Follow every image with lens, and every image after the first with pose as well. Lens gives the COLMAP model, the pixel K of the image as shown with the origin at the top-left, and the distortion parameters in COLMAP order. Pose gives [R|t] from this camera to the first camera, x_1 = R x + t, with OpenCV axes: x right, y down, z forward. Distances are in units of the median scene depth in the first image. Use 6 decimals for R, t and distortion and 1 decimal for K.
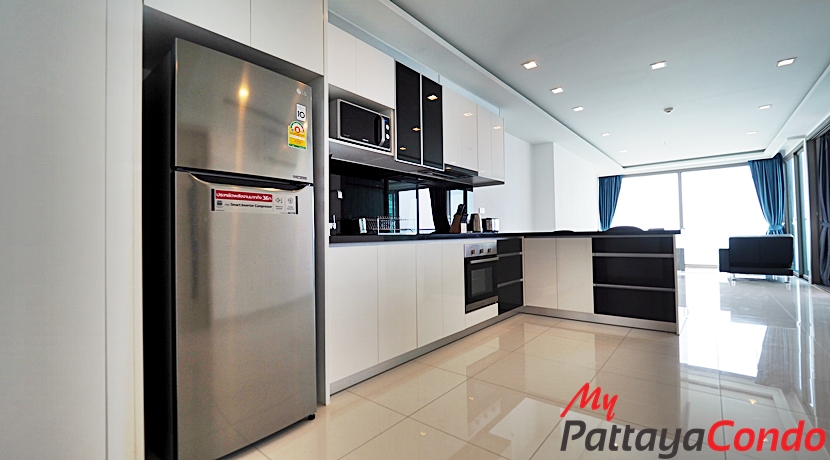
lens RADIAL K [[351.2, 0, 415.0], [0, 351.2, 230.0], [0, 0, 1]] dist [-0.000084, -0.000003]
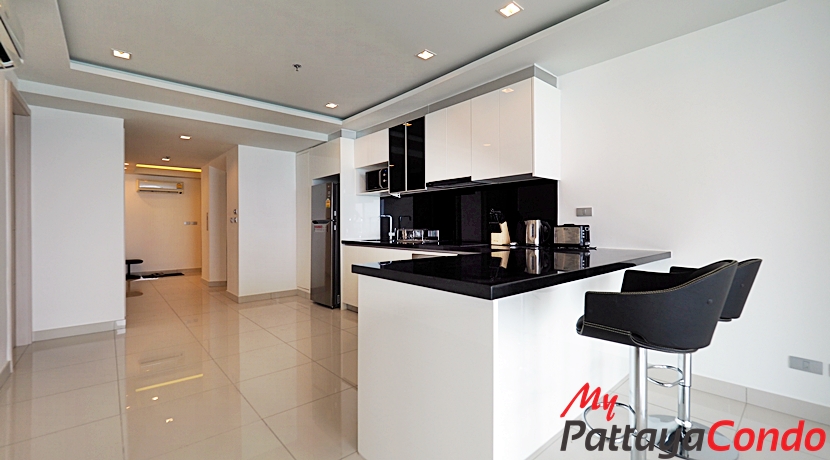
lens RADIAL K [[351.2, 0, 415.0], [0, 351.2, 230.0], [0, 0, 1]] dist [-0.000084, -0.000003]
pose [[-0.152566, 0.031507, -0.987791, 1.426009], [0.019214, 0.999397, 0.028910, -0.080433], [0.988106, -0.014569, -0.153080, 1.316511]]
